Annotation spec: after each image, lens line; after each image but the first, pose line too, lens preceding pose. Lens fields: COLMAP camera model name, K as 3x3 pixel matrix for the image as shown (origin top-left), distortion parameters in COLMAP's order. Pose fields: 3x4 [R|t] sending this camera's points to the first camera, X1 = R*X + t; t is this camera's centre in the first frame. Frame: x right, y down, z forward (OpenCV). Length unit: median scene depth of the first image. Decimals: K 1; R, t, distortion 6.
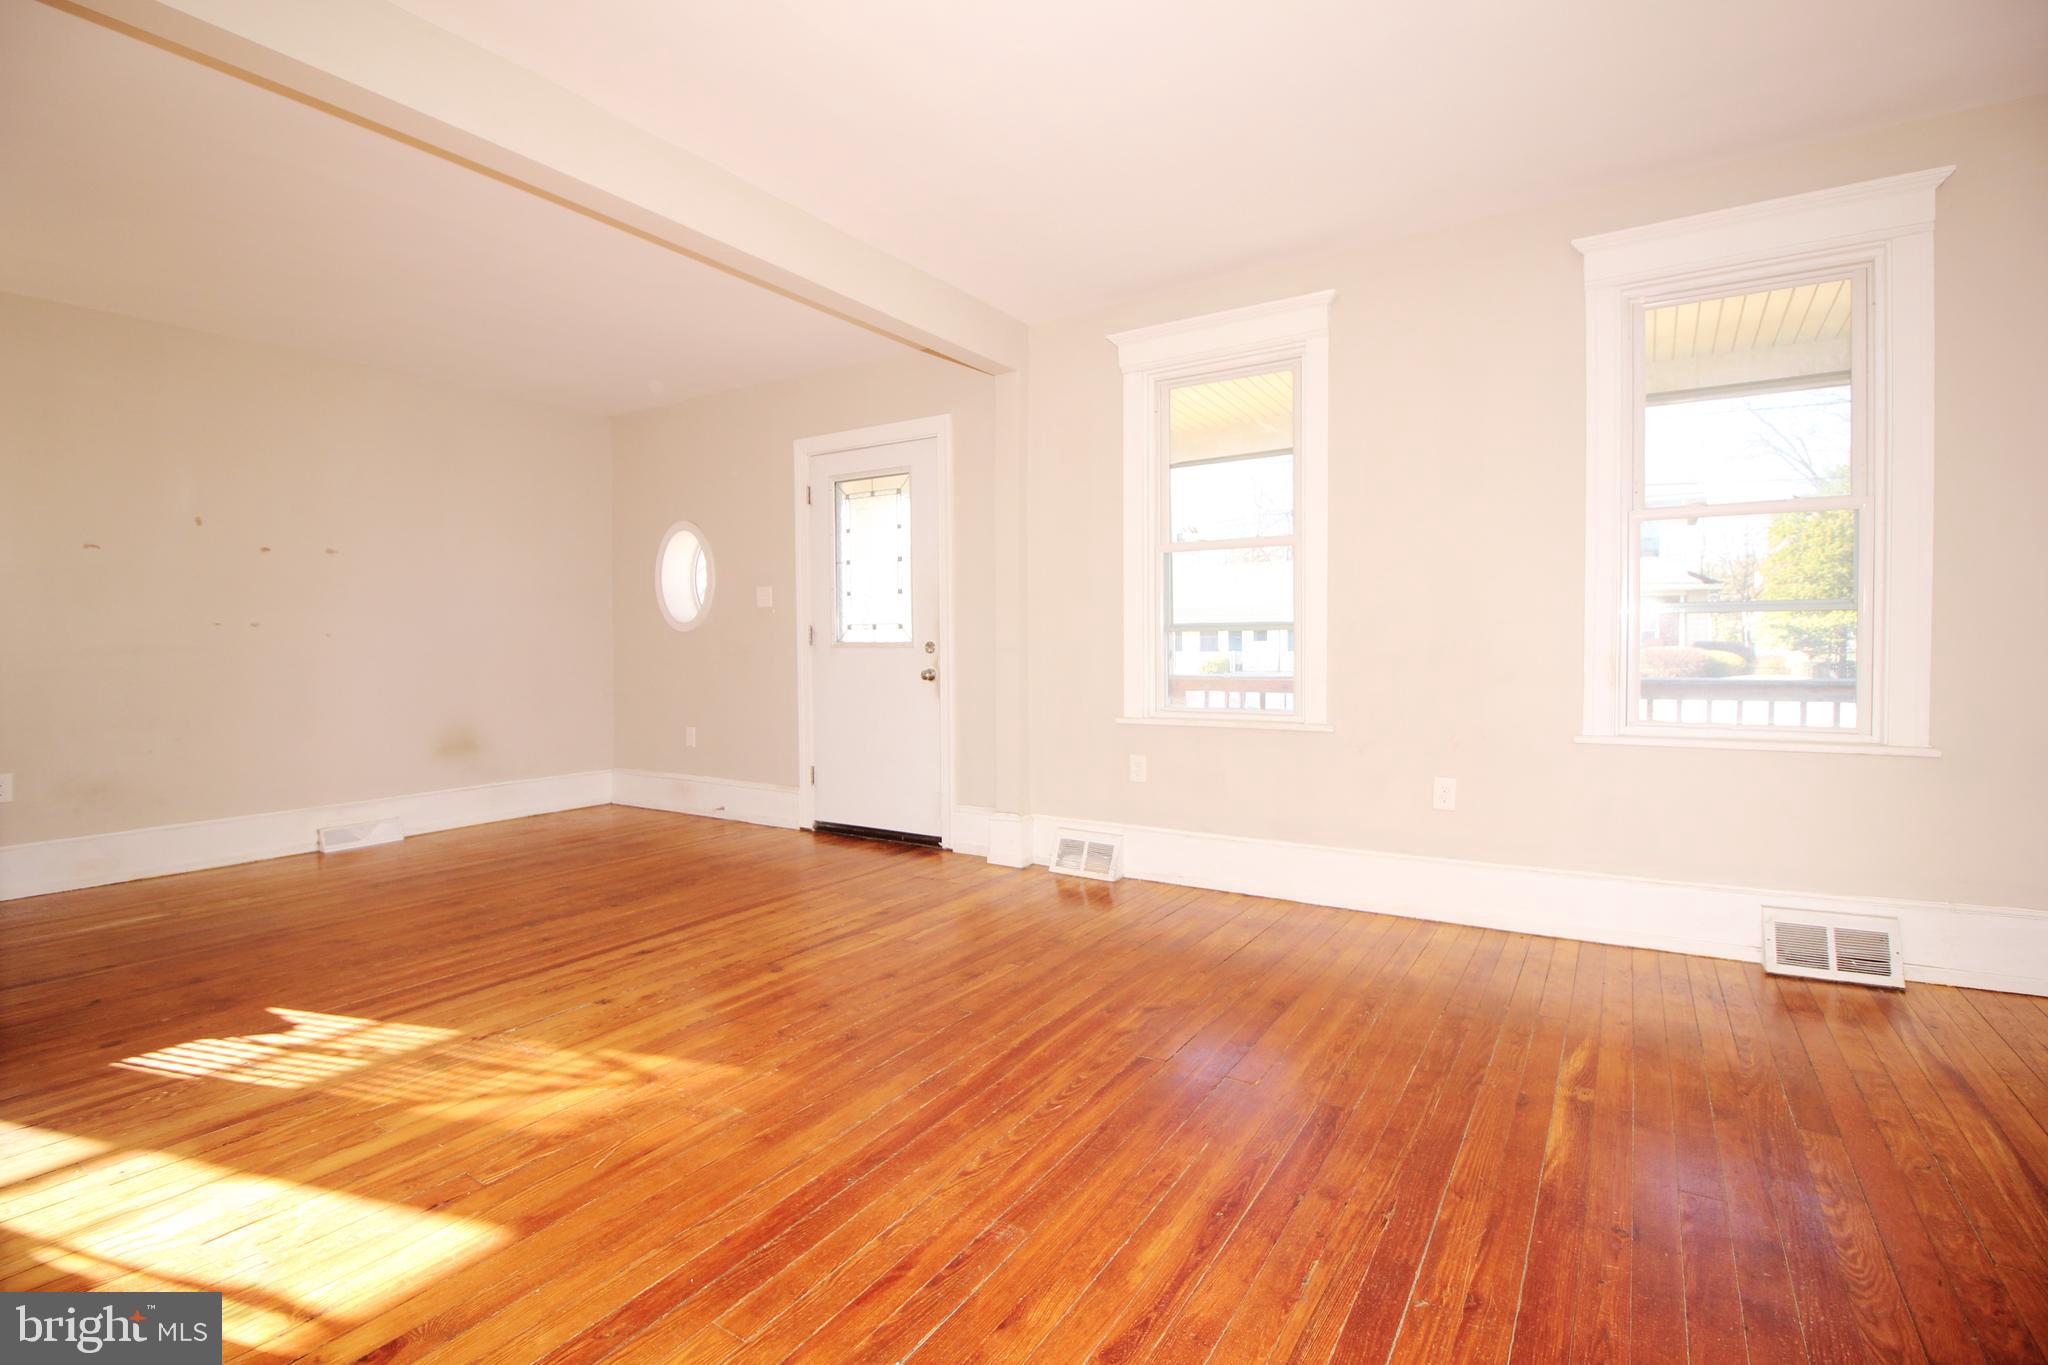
lens RADIAL K [[951.2, 0, 1024.0], [0, 951.2, 682.5], [0, 0, 1]] dist [-0.010501, -0.009305]
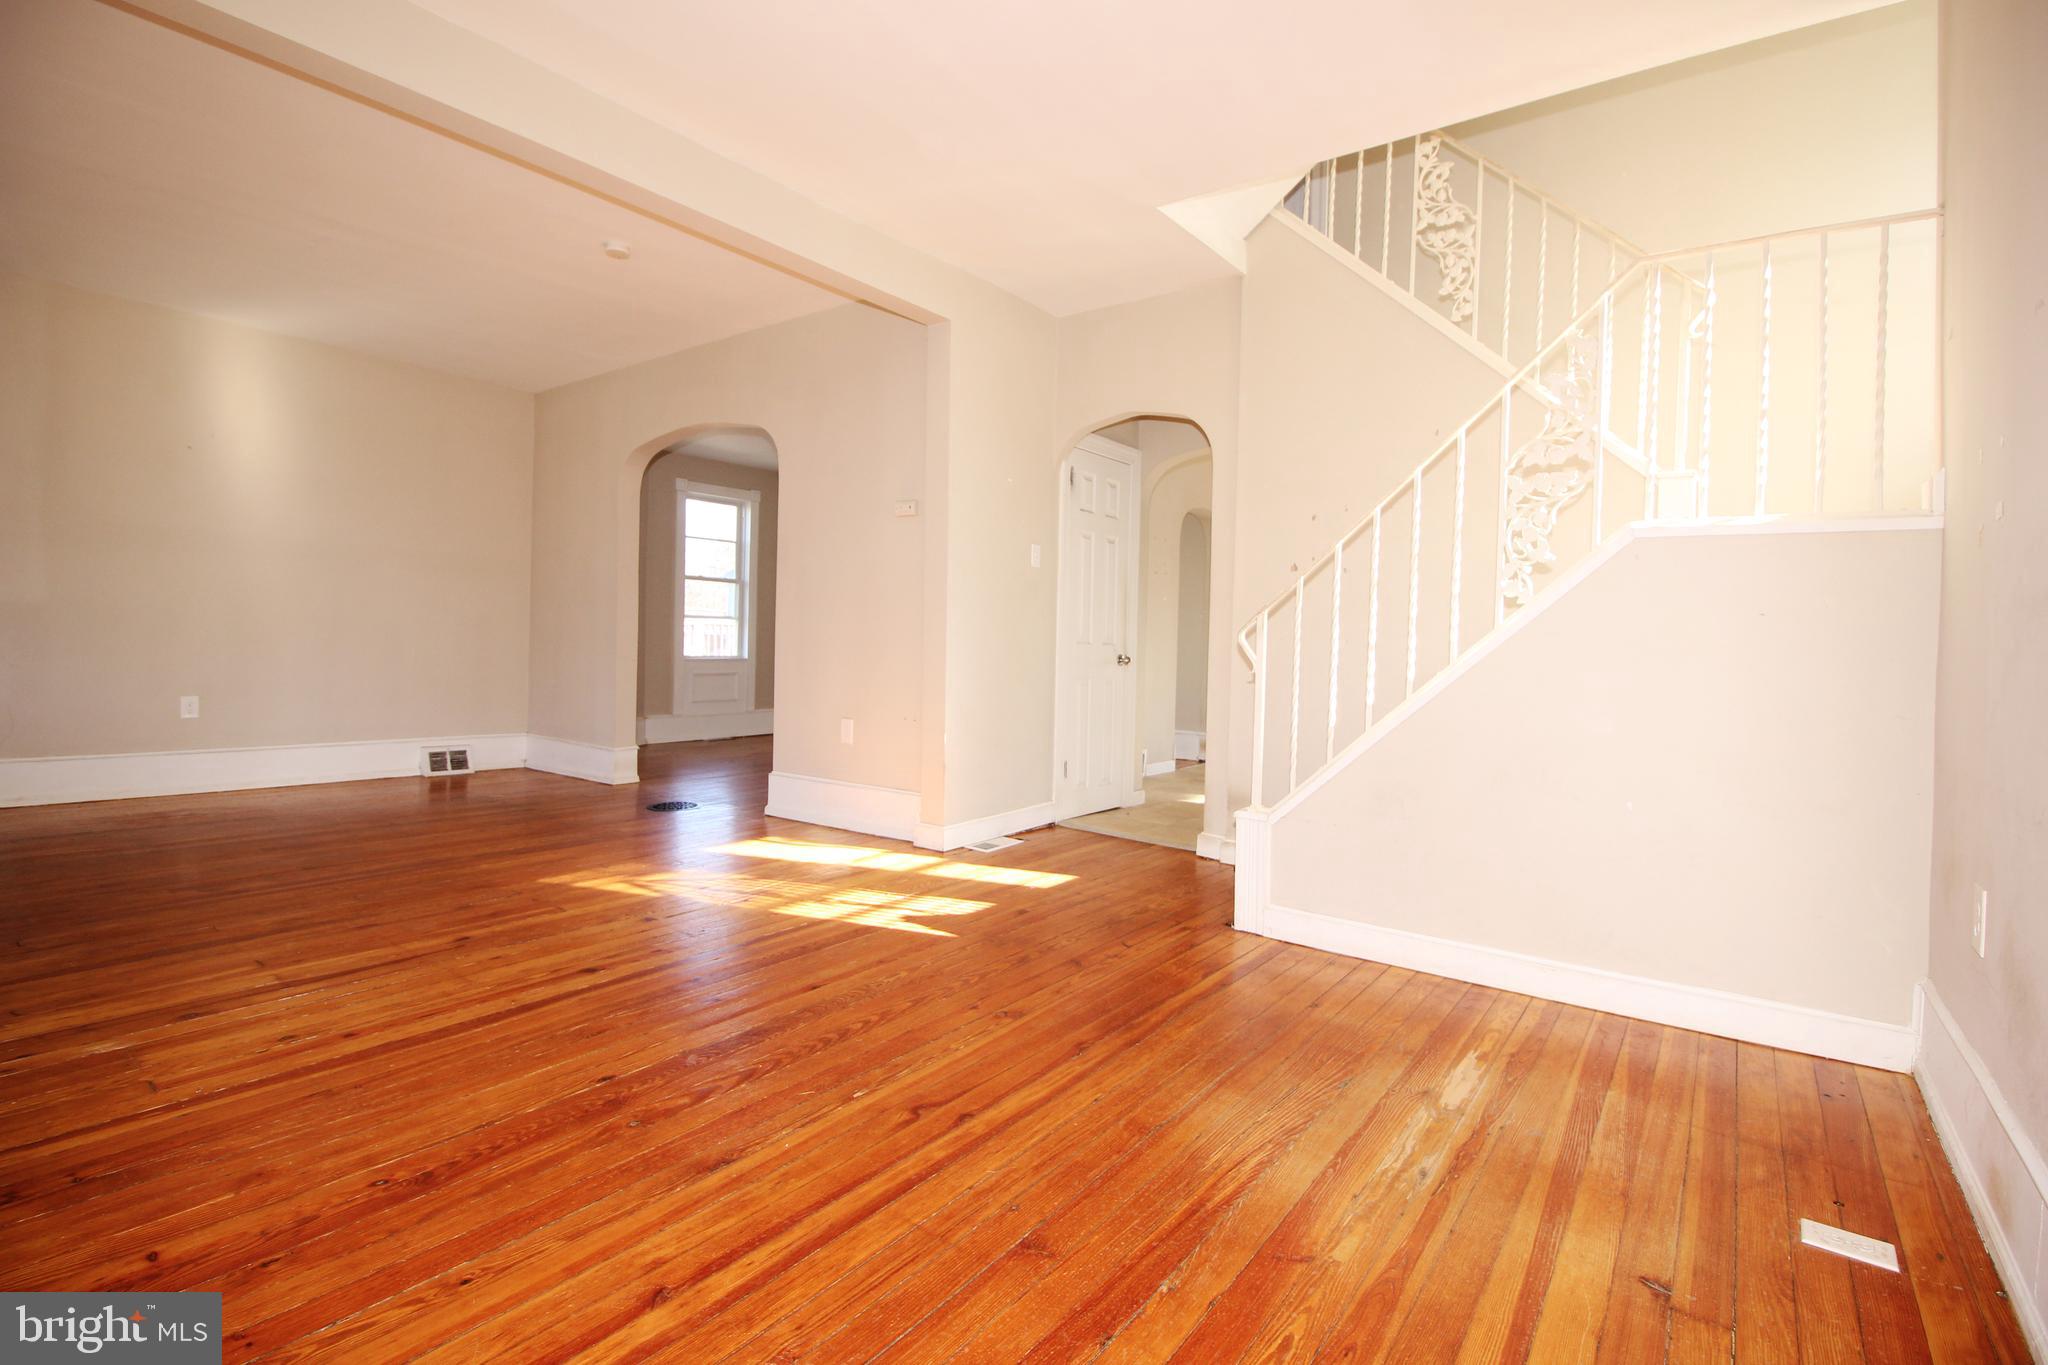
lens RADIAL K [[951.2, 0, 1024.0], [0, 951.2, 682.5], [0, 0, 1]] dist [-0.010501, -0.009305]
pose [[-0.997250, -0.012391, 0.073073, -0.855637], [-0.006589, 0.996844, 0.079111, -0.024907], [-0.073823, 0.078412, -0.994184, 1.821729]]
